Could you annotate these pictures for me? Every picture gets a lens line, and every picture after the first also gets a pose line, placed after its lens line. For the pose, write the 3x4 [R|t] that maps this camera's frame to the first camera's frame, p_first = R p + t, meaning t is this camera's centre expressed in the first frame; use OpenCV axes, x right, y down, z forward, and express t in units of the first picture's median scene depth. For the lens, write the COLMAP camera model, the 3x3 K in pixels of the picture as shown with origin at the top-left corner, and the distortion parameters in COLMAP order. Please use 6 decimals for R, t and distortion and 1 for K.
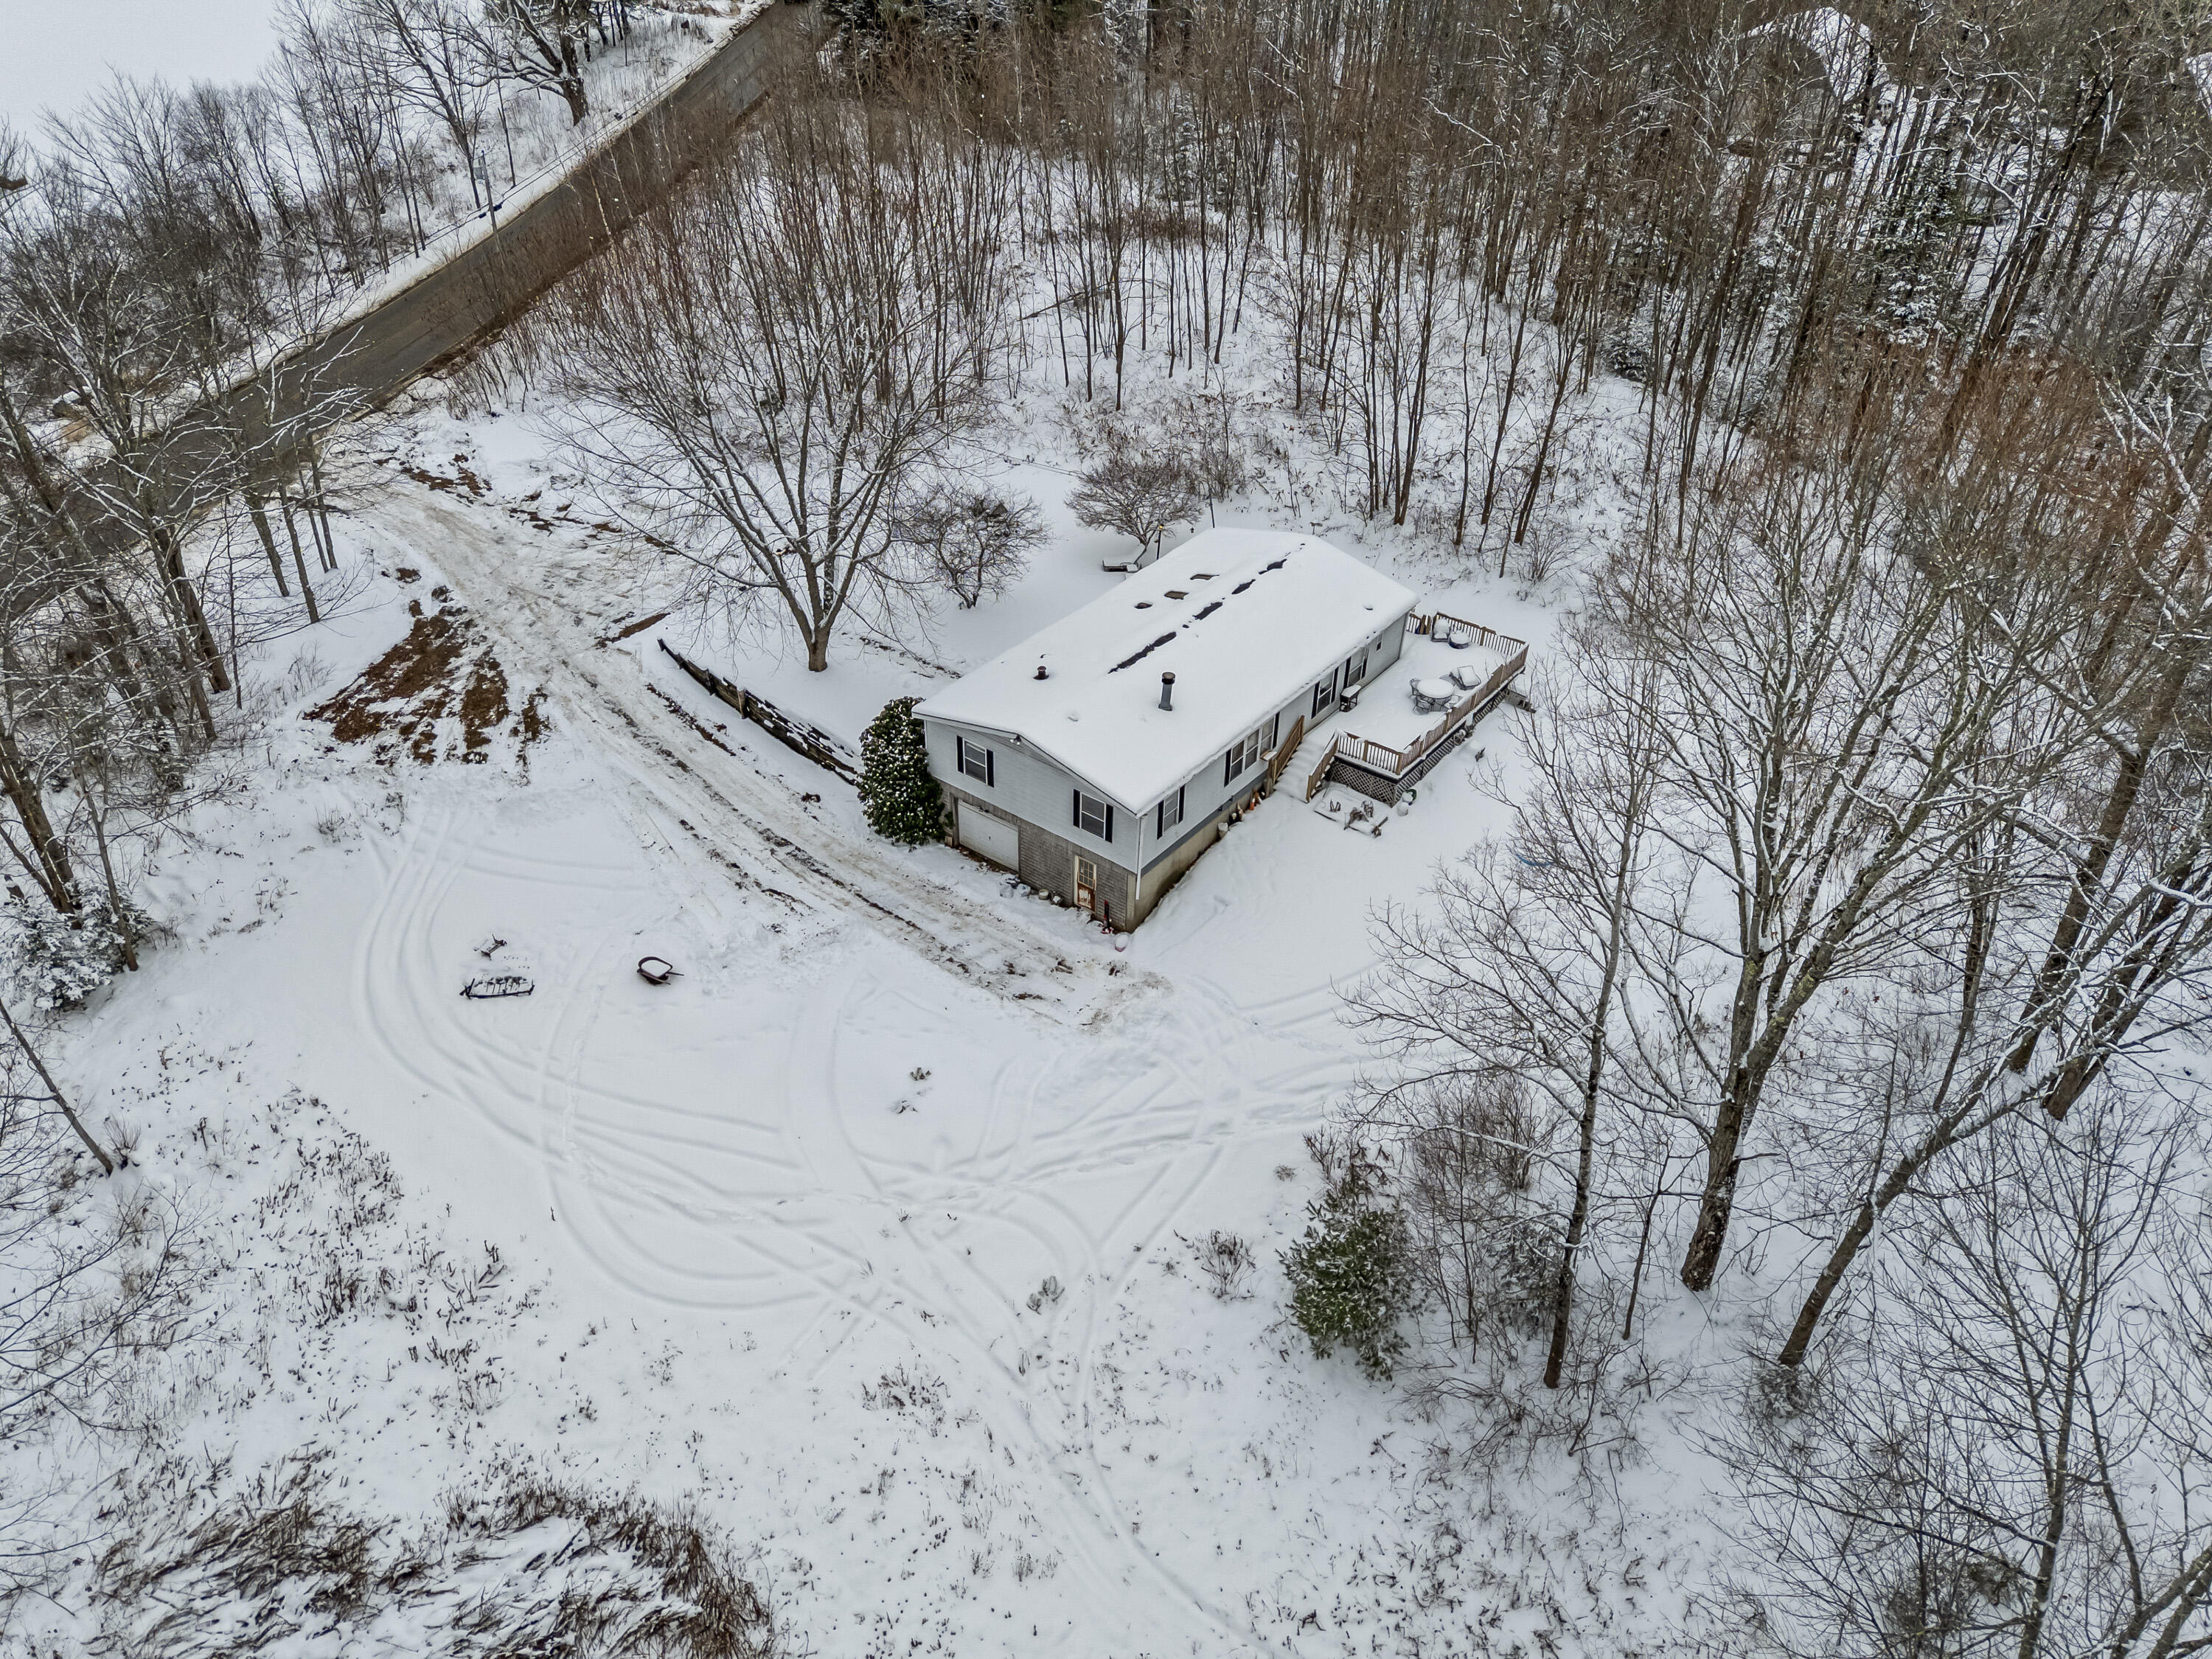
lens RADIAL K [[1622.7, 0, 1120.3], [0, 1622.7, 821.5], [0, 0, 1]] dist [0.062868, -0.037743]
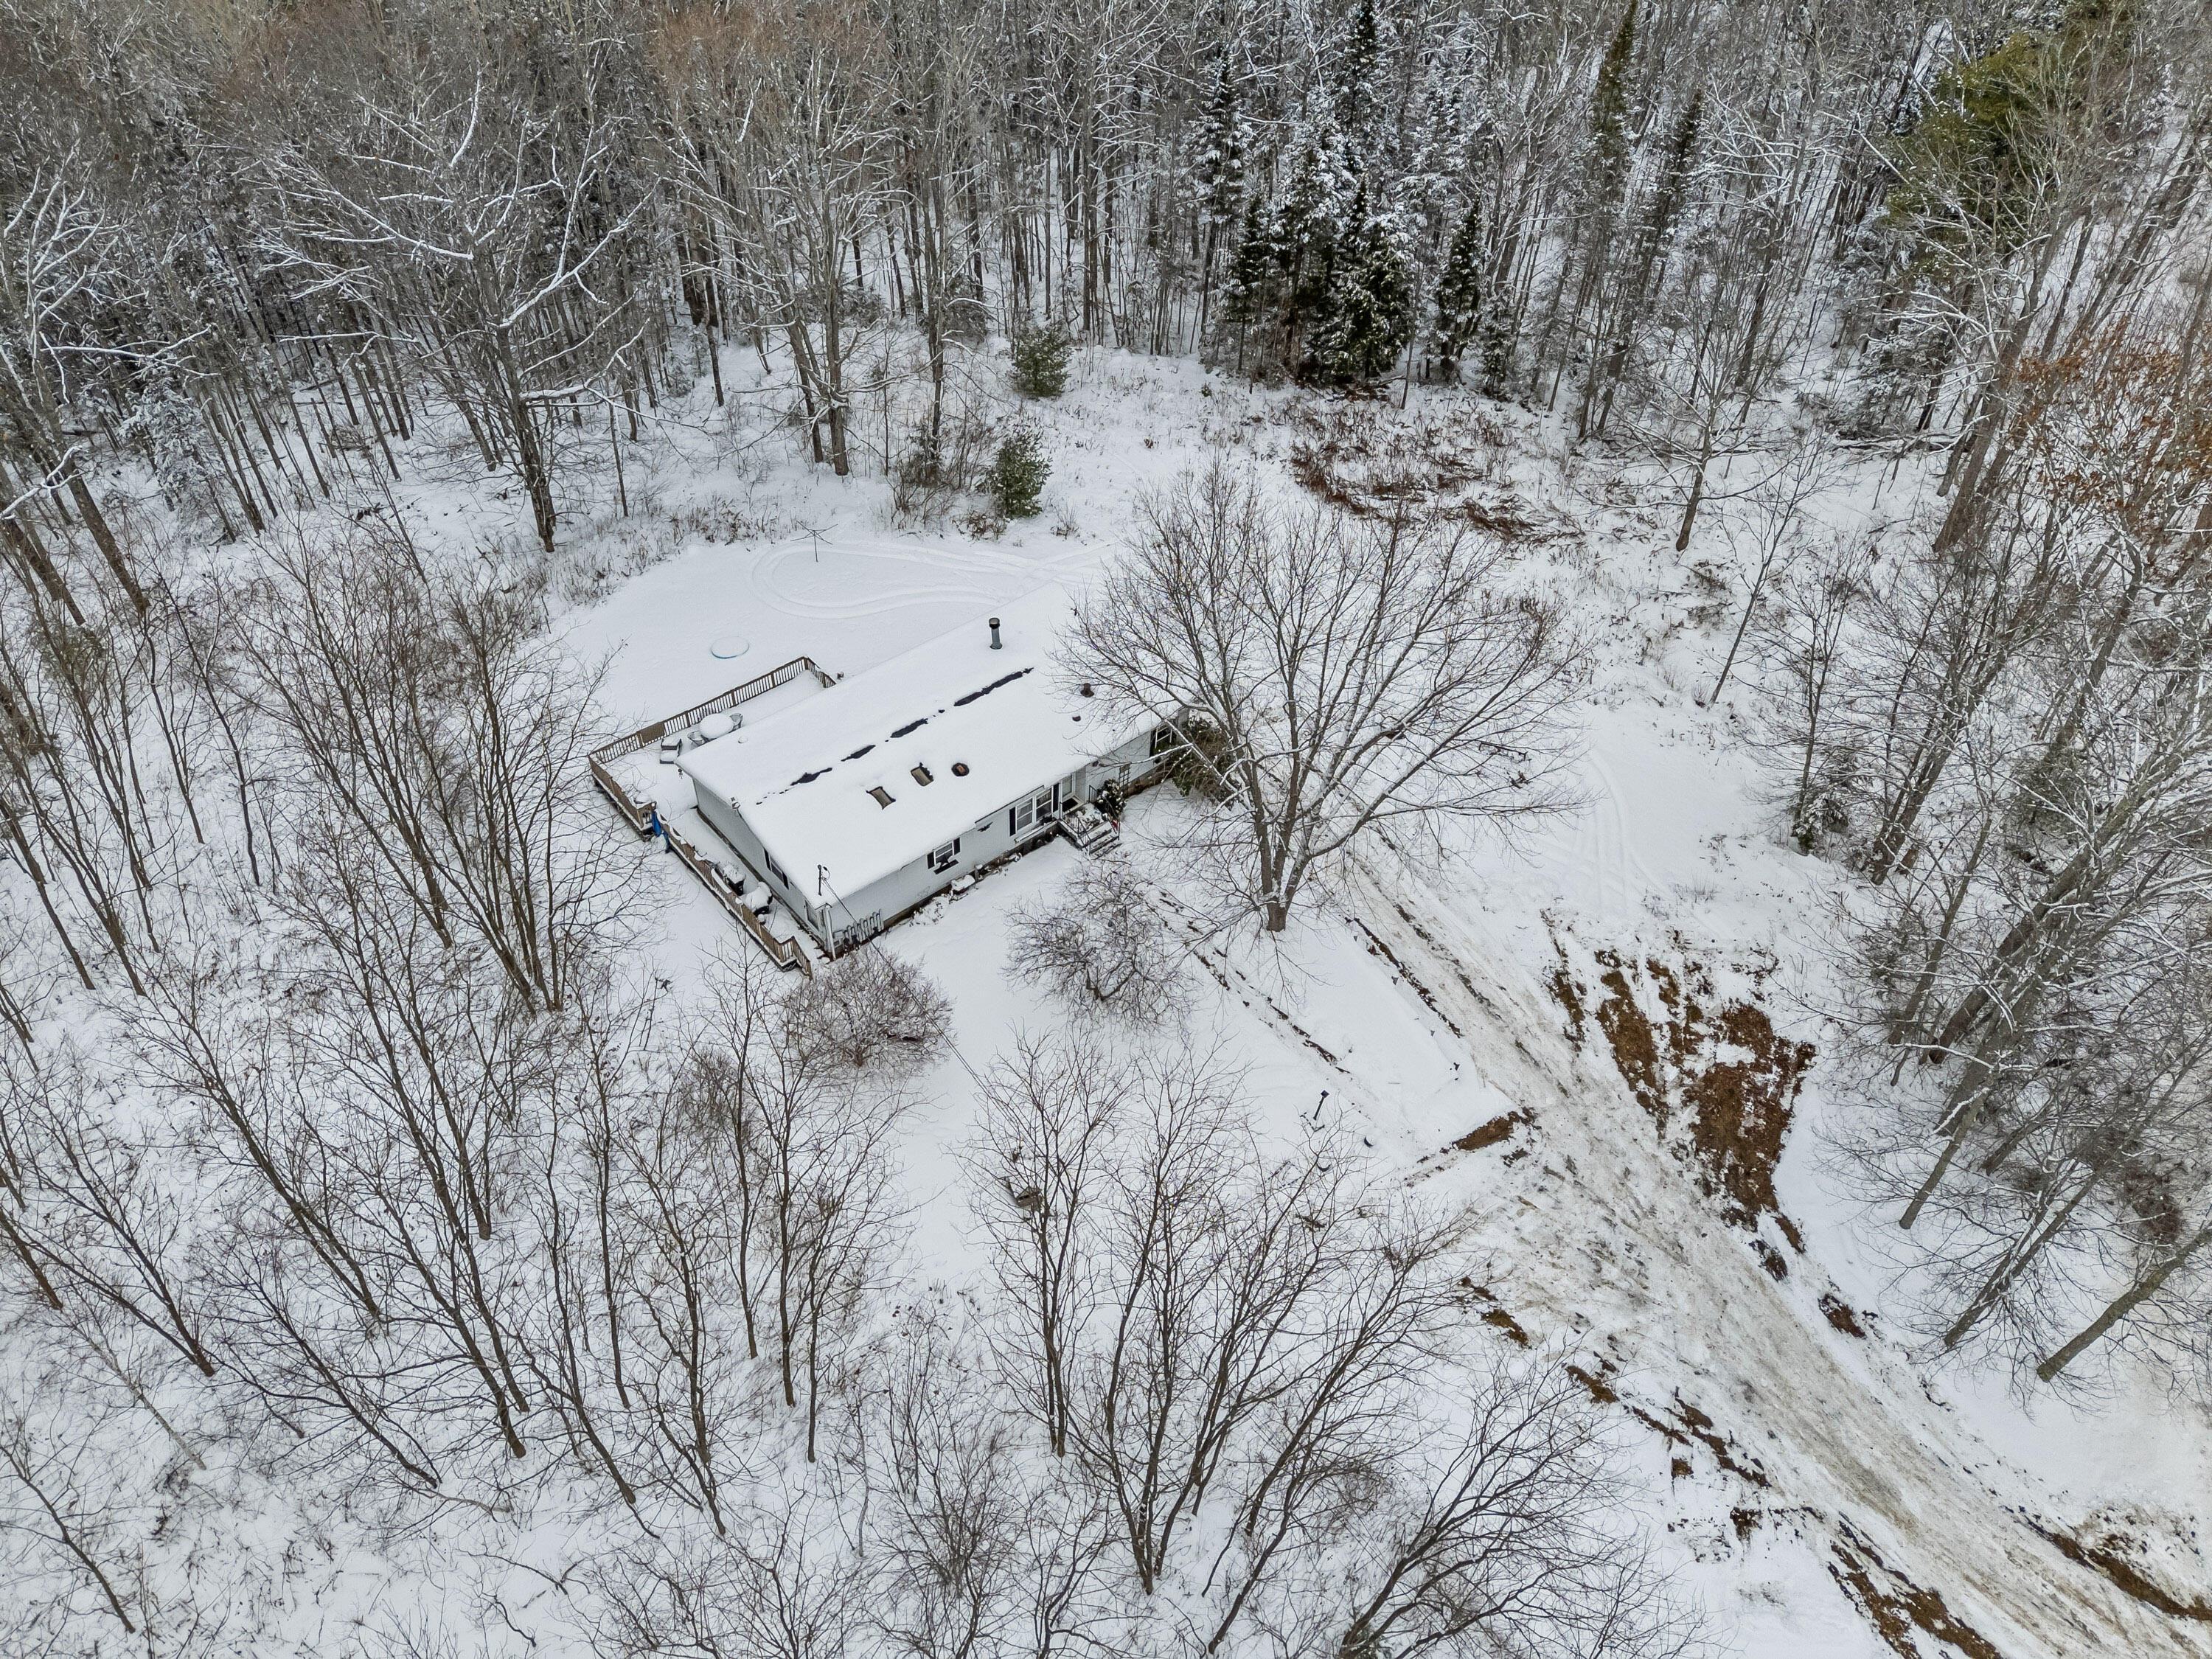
lens RADIAL K [[1622.7, 0, 1089.3], [0, 1622.7, 826.0], [0, 0, 1]] dist [0.062868, -0.037743]
pose [[-0.971162, -0.194729, 0.137568, -0.199422], [0.104270, 0.172000, 0.979563, -1.053296], [-0.214411, 0.965659, -0.146736, 1.108405]]
